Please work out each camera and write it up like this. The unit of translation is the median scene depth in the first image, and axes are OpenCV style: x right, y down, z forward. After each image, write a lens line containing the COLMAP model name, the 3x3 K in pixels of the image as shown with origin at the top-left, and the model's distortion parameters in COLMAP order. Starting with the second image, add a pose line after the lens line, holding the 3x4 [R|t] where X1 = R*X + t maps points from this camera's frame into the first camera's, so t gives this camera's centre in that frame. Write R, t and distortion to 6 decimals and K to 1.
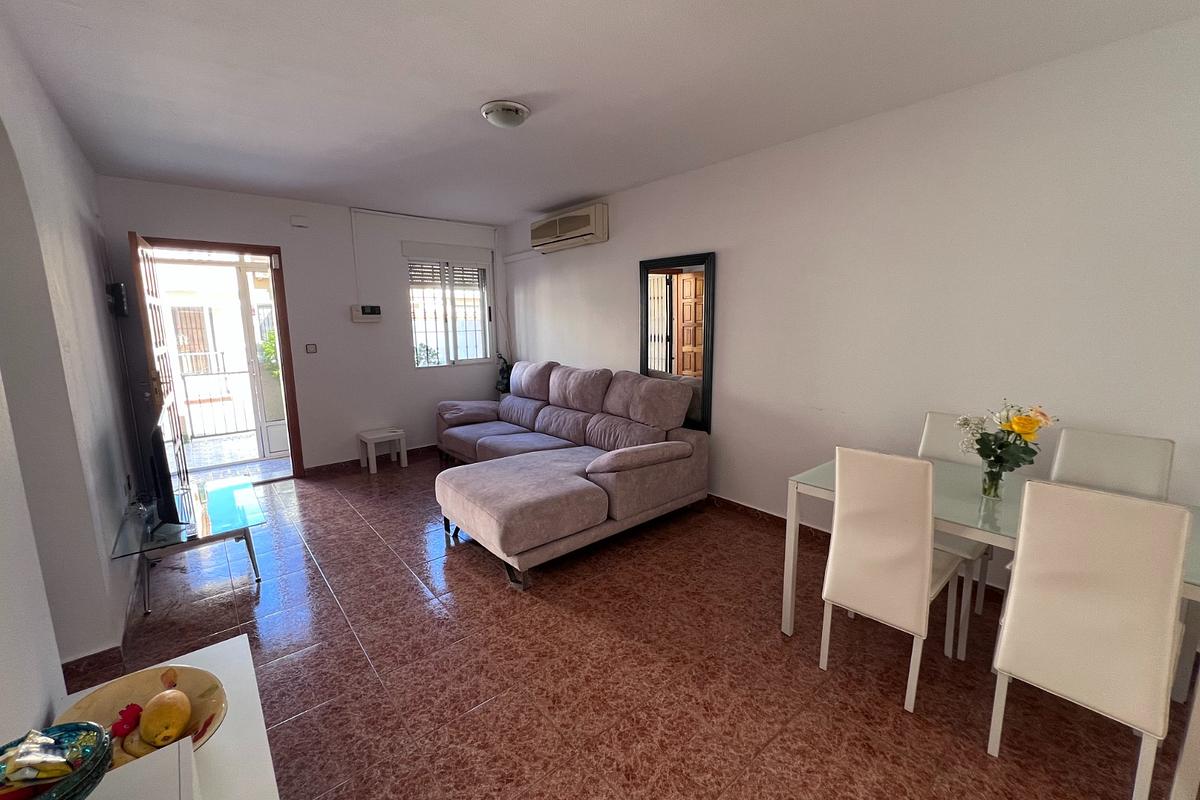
lens RADIAL K [[479.5, 0, 598.8], [0, 479.5, 397.1], [0, 0, 1]] dist [-0.002159, 0.000712]
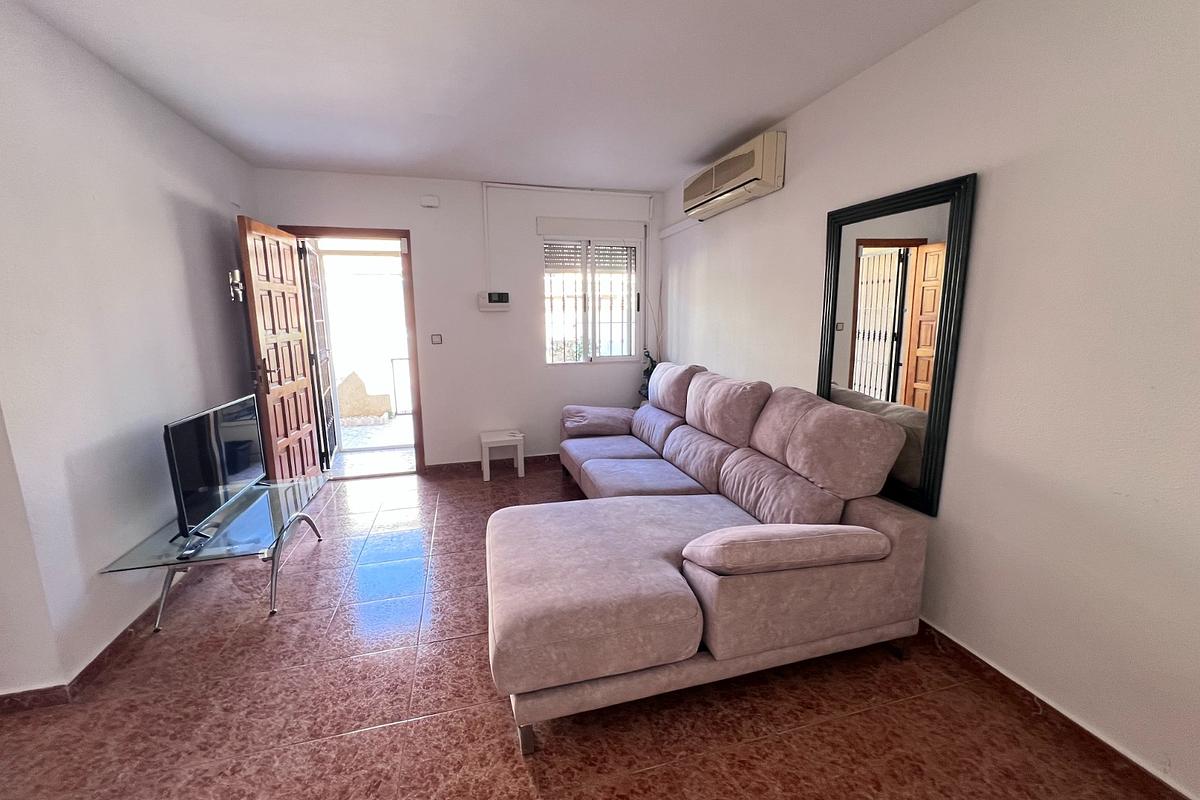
lens RADIAL K [[479.5, 0, 598.8], [0, 479.5, 397.1], [0, 0, 1]] dist [-0.002159, 0.000712]
pose [[0.906950, 0.077414, -0.414064, 0.084959], [-0.071137, 0.996998, 0.030583, -0.041581], [0.415188, 0.001718, 0.909734, 0.294606]]
